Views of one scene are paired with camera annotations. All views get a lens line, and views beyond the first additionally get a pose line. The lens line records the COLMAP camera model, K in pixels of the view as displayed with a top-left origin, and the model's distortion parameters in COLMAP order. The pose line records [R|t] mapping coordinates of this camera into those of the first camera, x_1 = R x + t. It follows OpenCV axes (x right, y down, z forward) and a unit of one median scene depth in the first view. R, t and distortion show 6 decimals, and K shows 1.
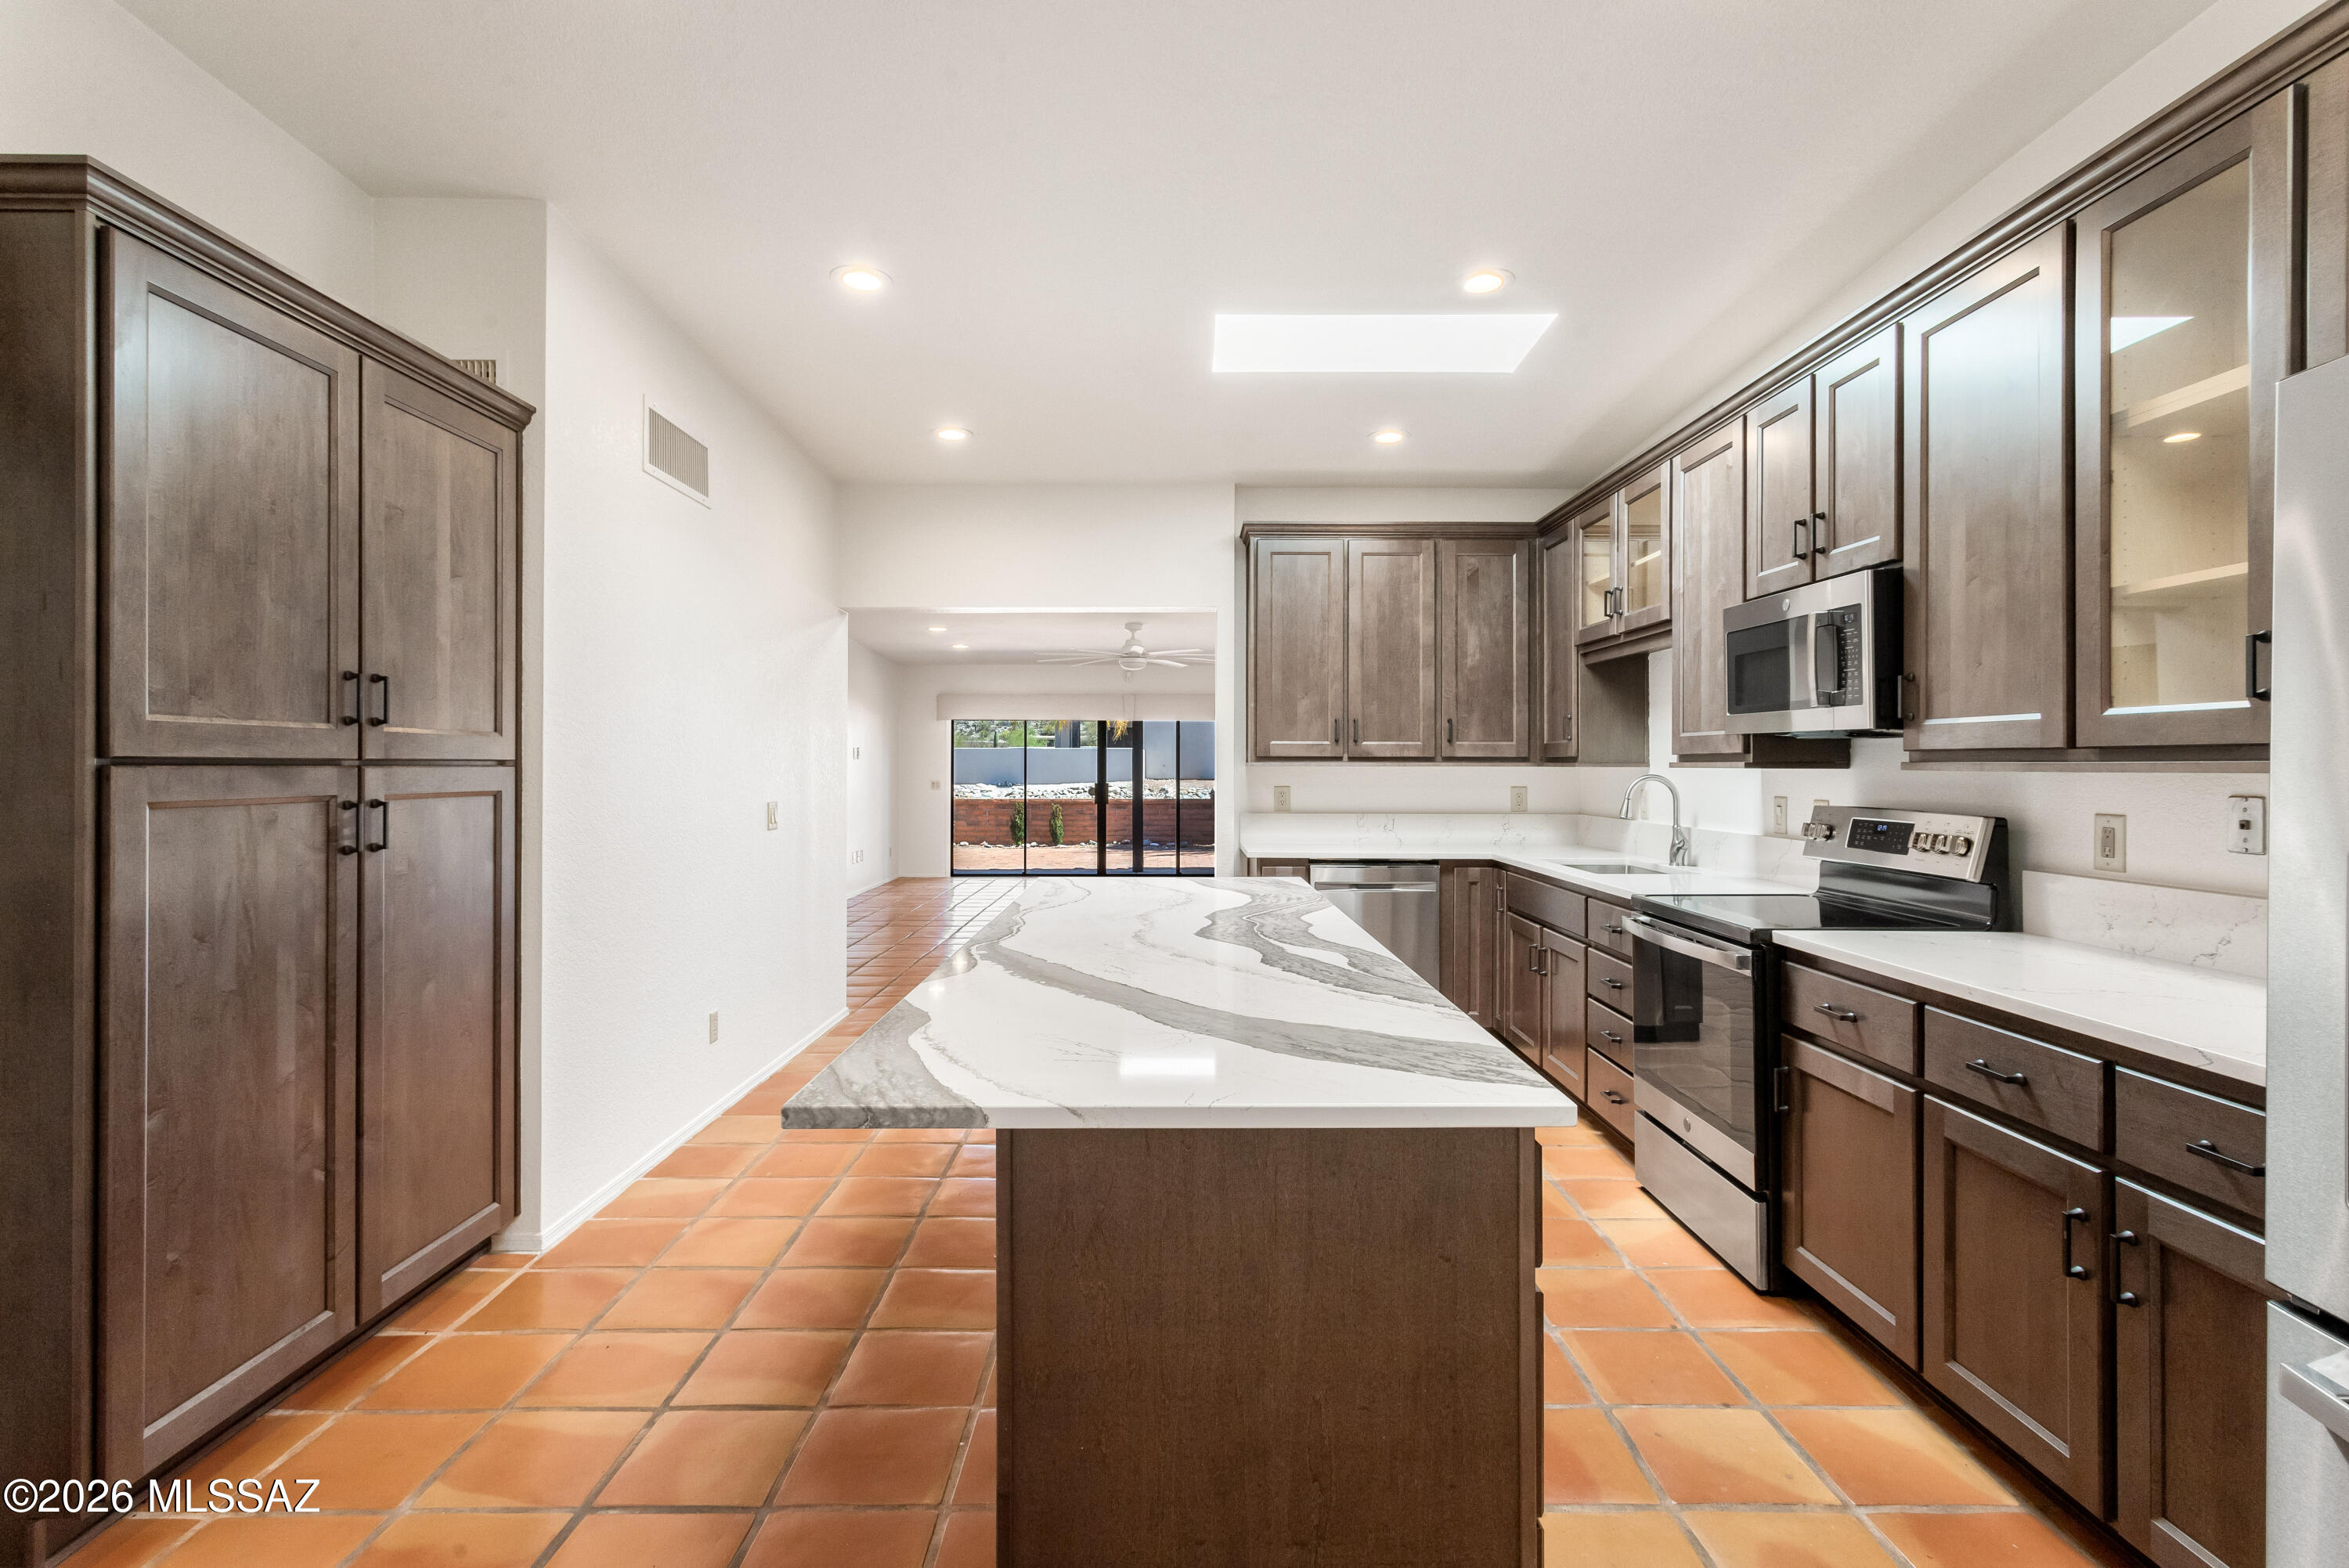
lens RADIAL K [[1147.9, 0, 1173.5], [0, 1147.9, 758.5], [0, 0, 1]] dist [0.002443, 0.000798]
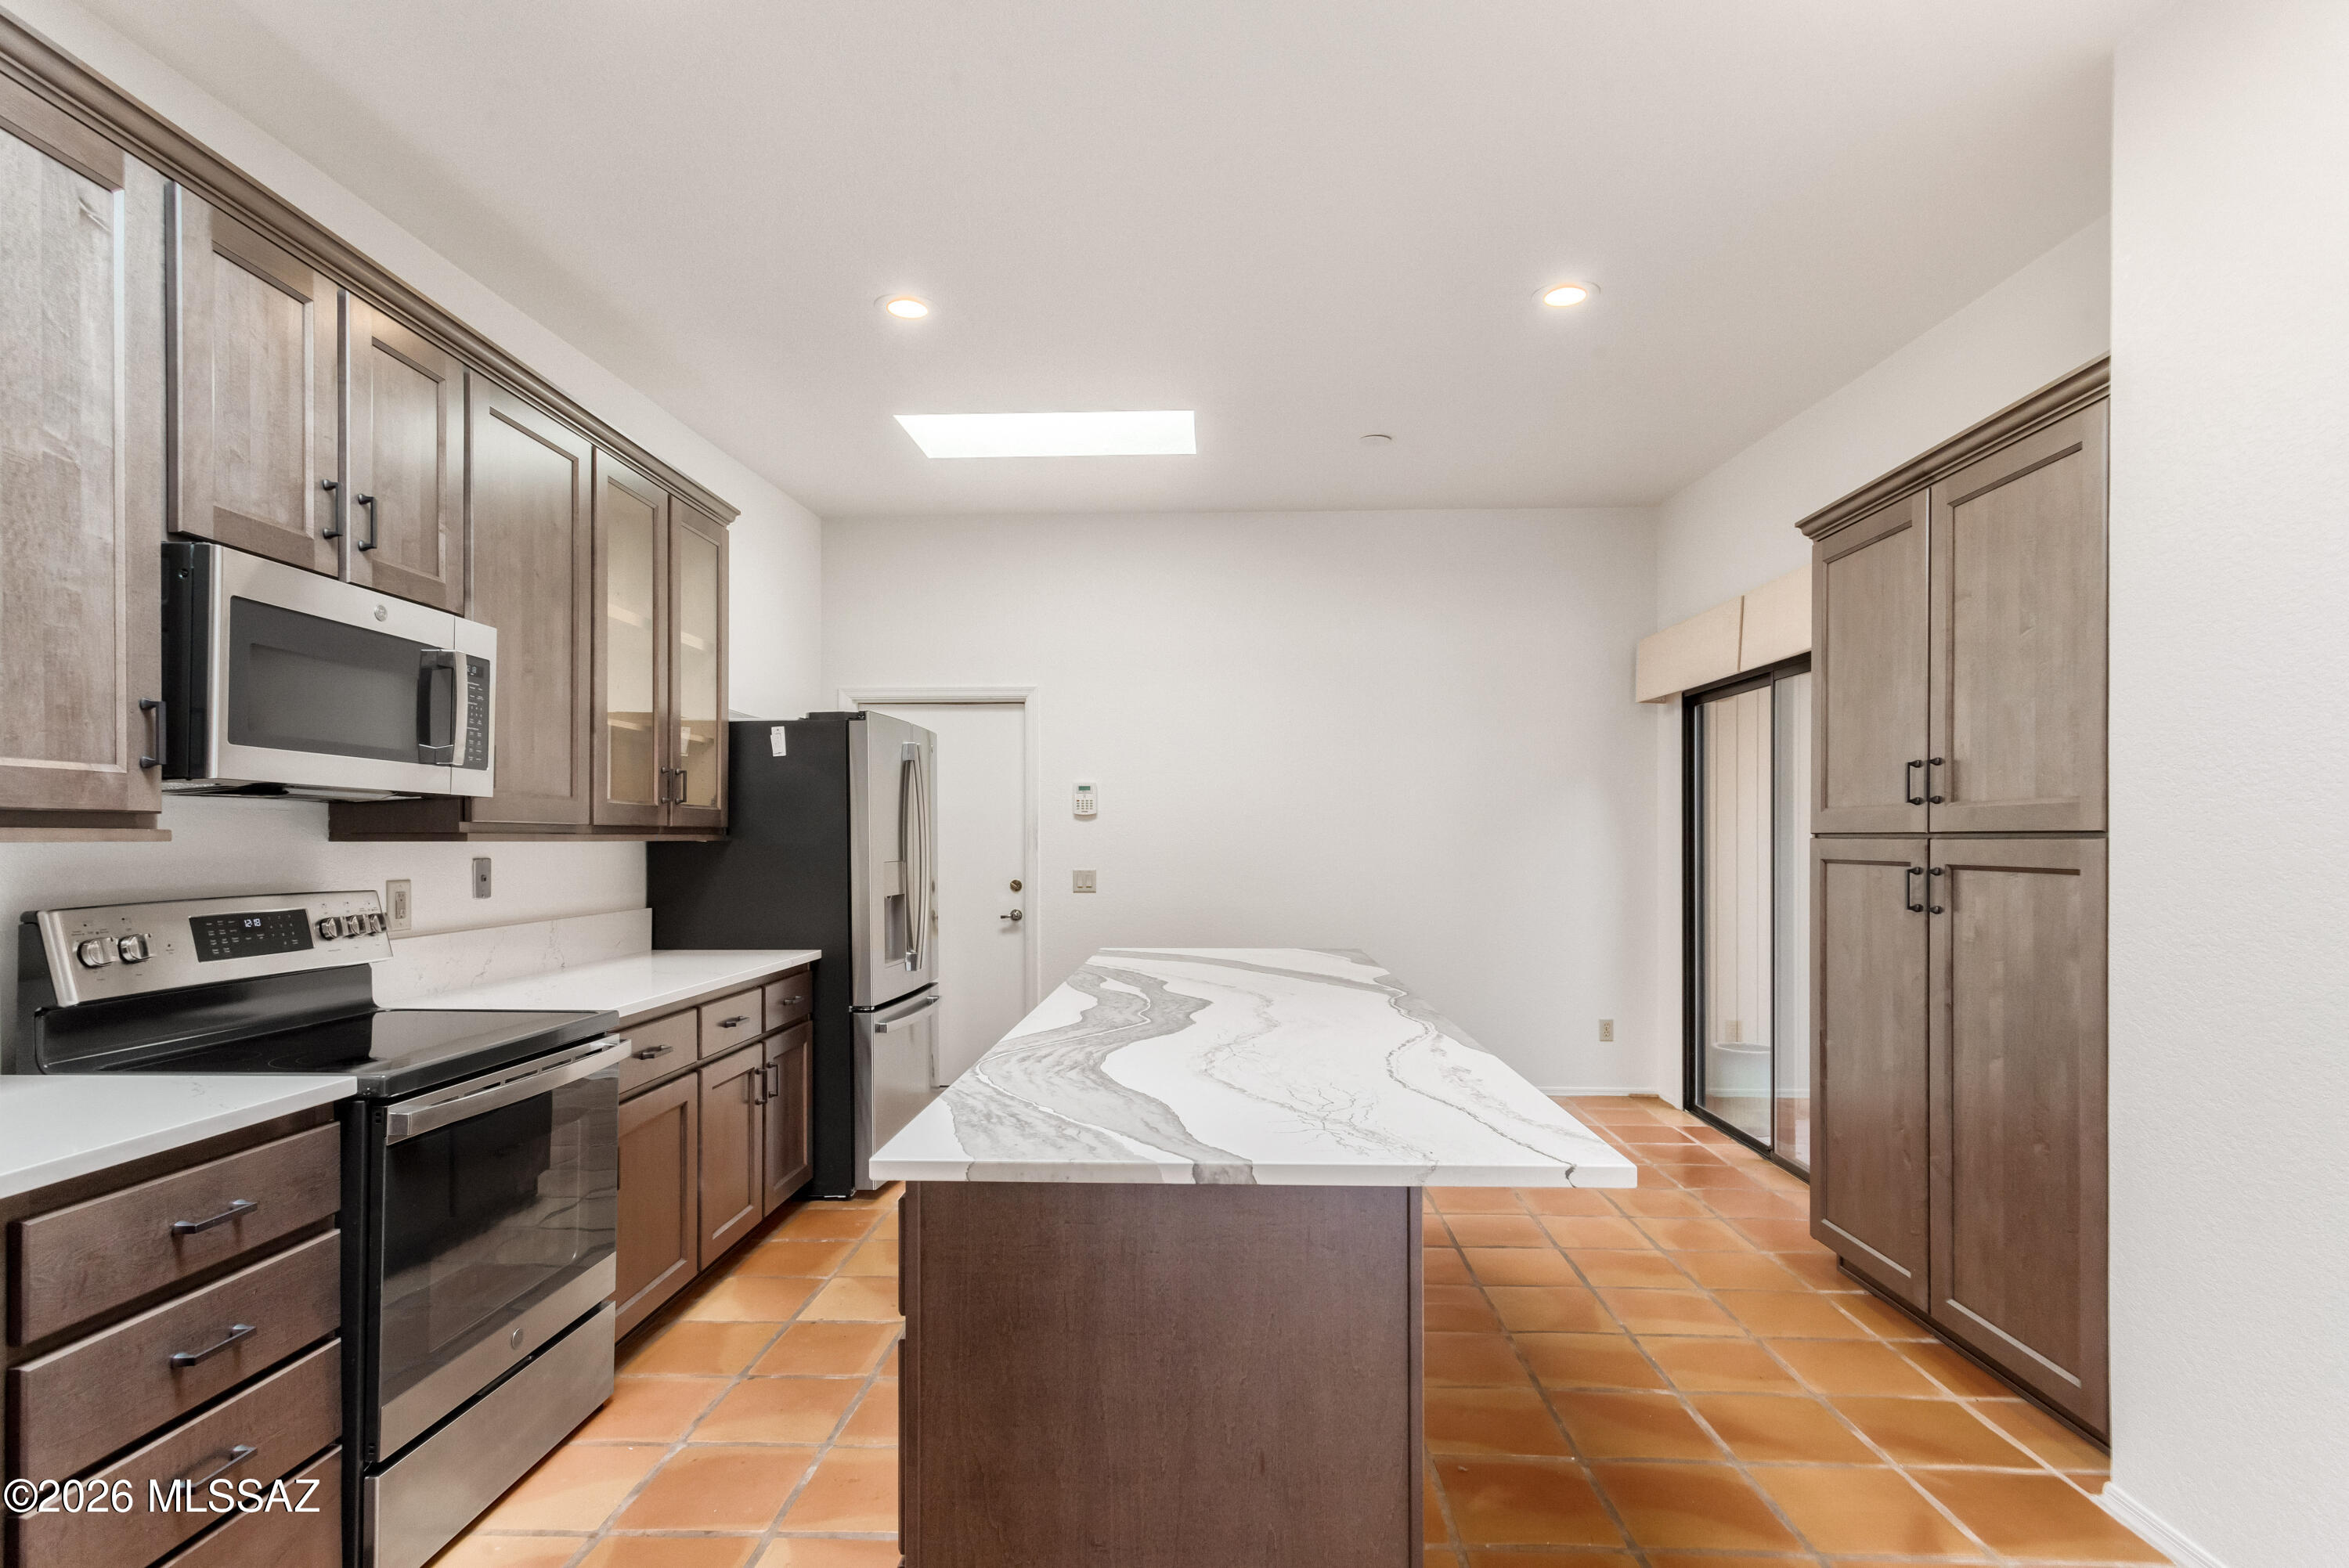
lens RADIAL K [[1160.8, 0, 1180.8], [0, 1160.8, 842.8], [0, 0, 1]] dist [0.003307, 0.001837]
pose [[-0.999173, -0.000411, 0.040657, 0.006249], [-0.000499, 0.999998, -0.002143, 0.014429], [-0.040656, -0.002162, -0.999171, 2.202278]]
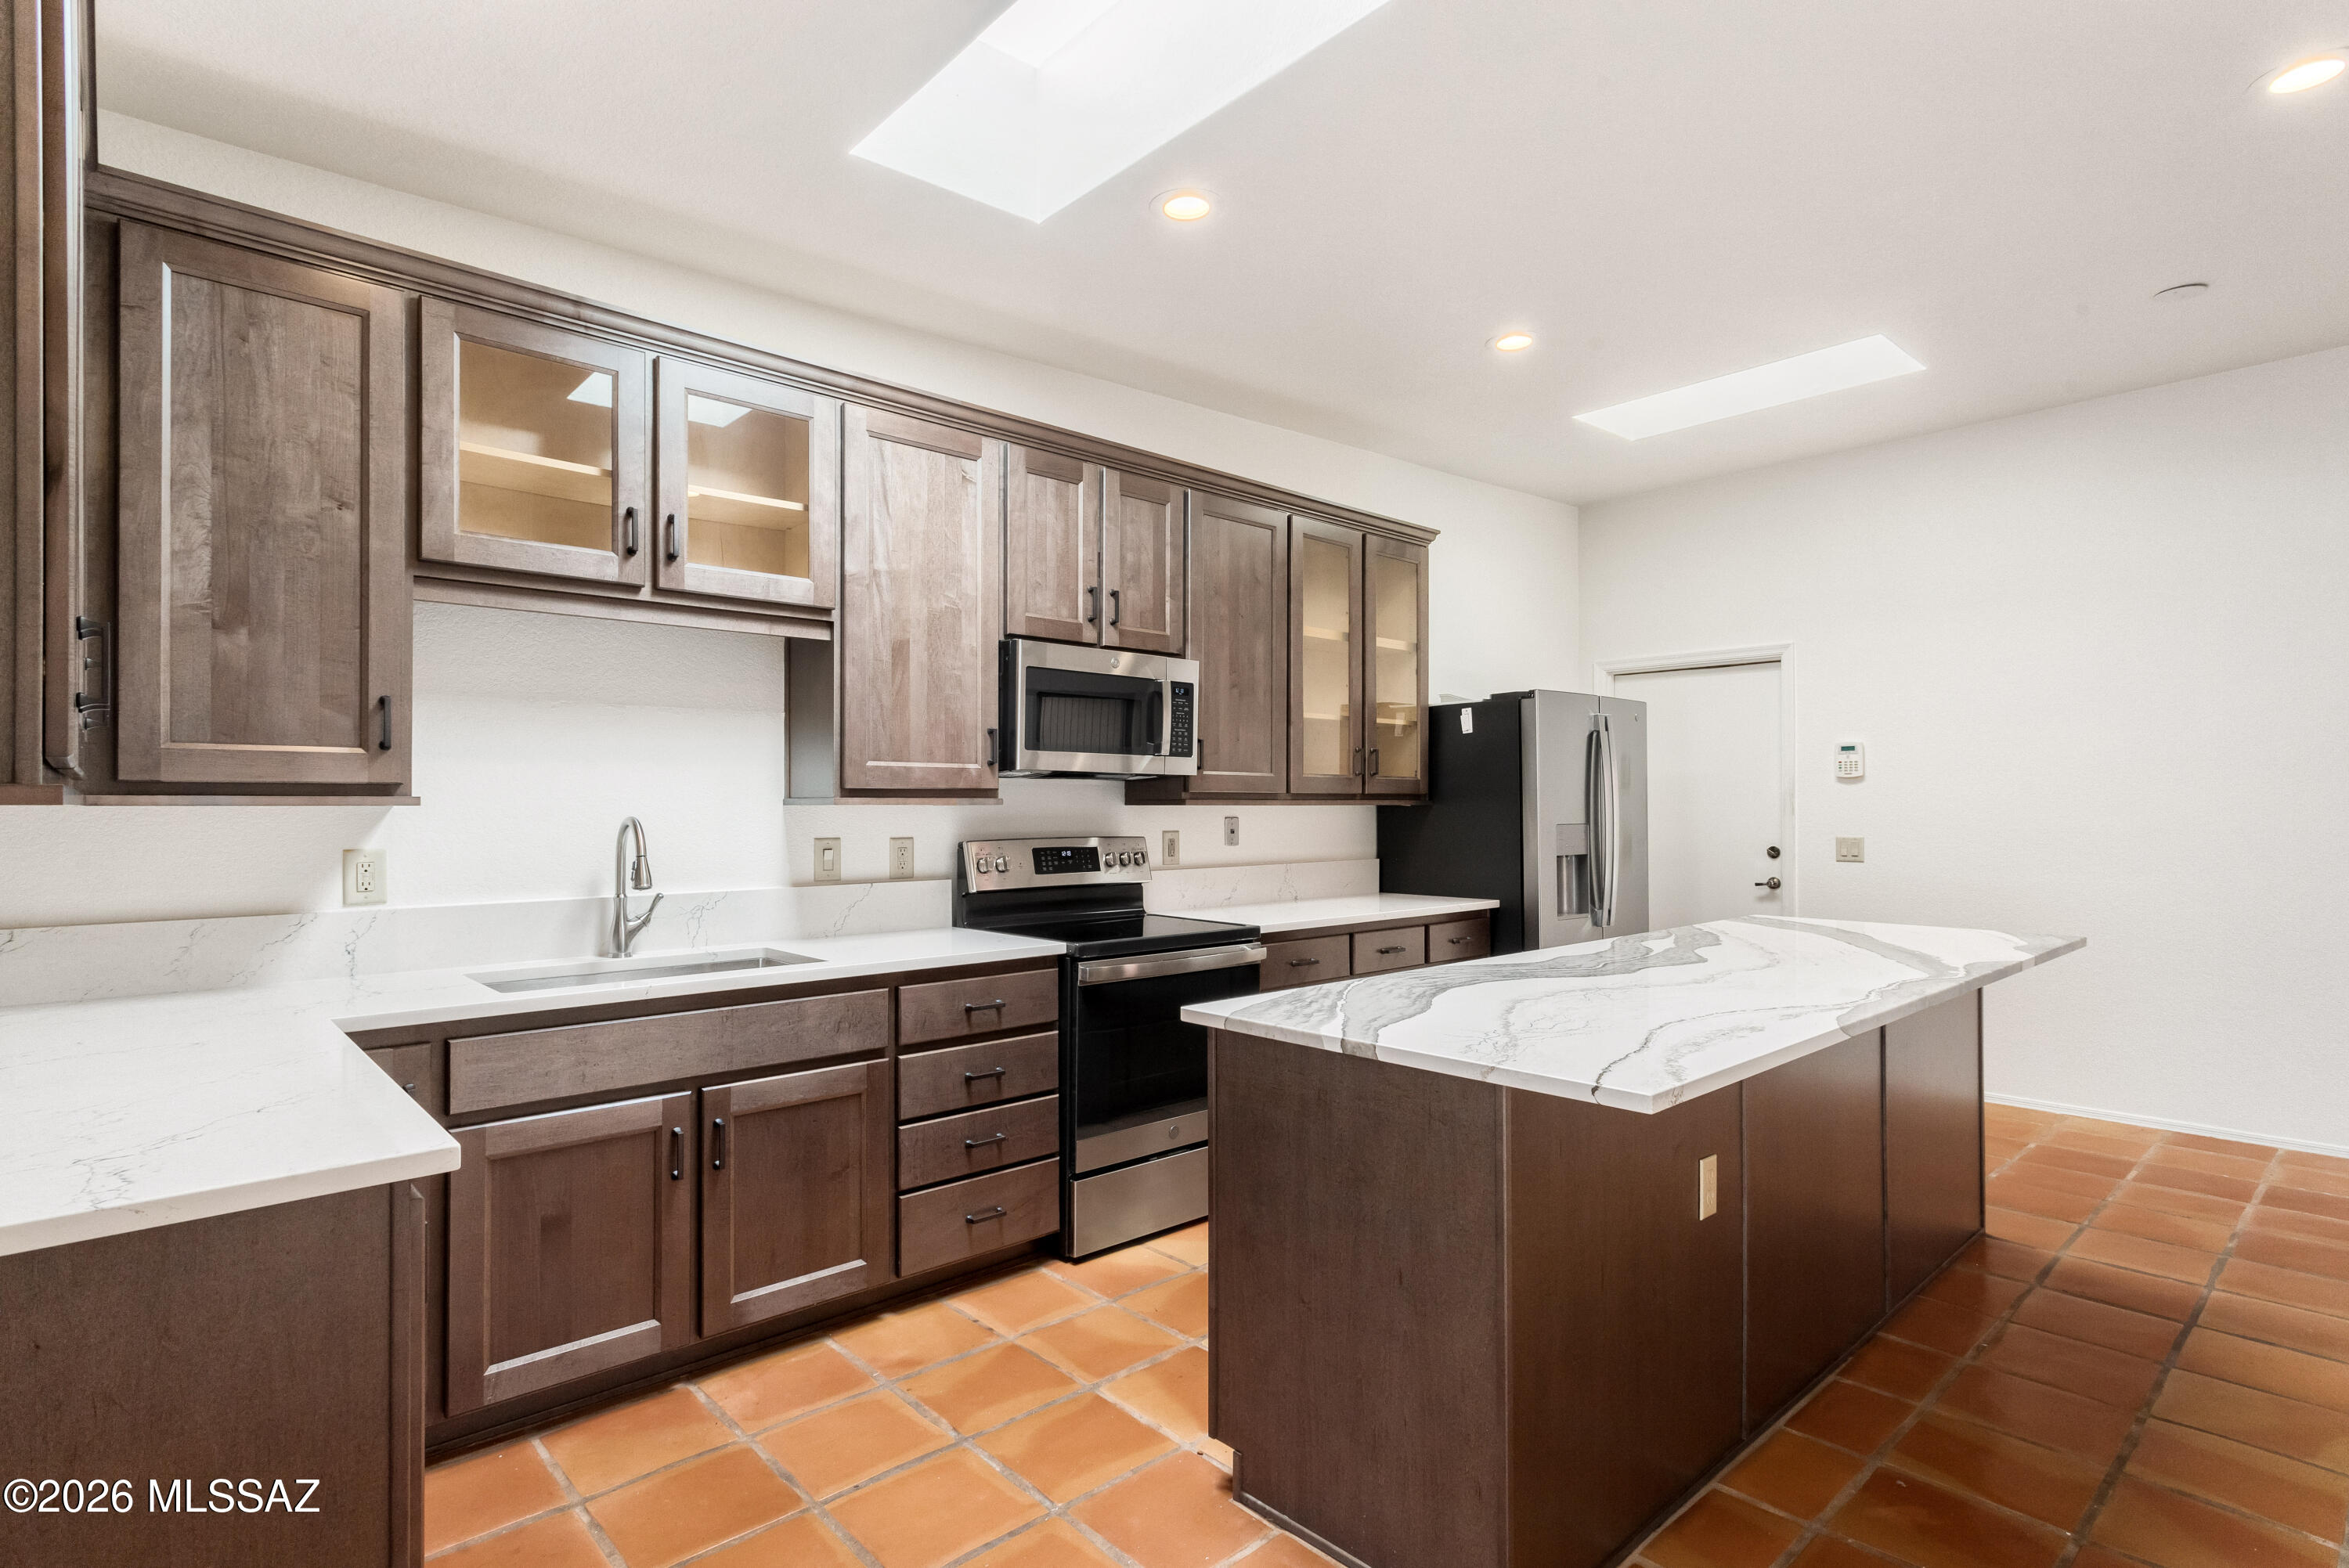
lens RADIAL K [[1166.1, 0, 1173.9], [0, 1166.1, 799.4], [0, 0, 1]] dist [0.000884, 0.000392]
pose [[-0.671348, 0.002157, 0.741139, -0.481561], [-0.004166, 0.999969, -0.006684, 0.013957], [-0.741131, -0.007575, -0.671318, 2.249688]]
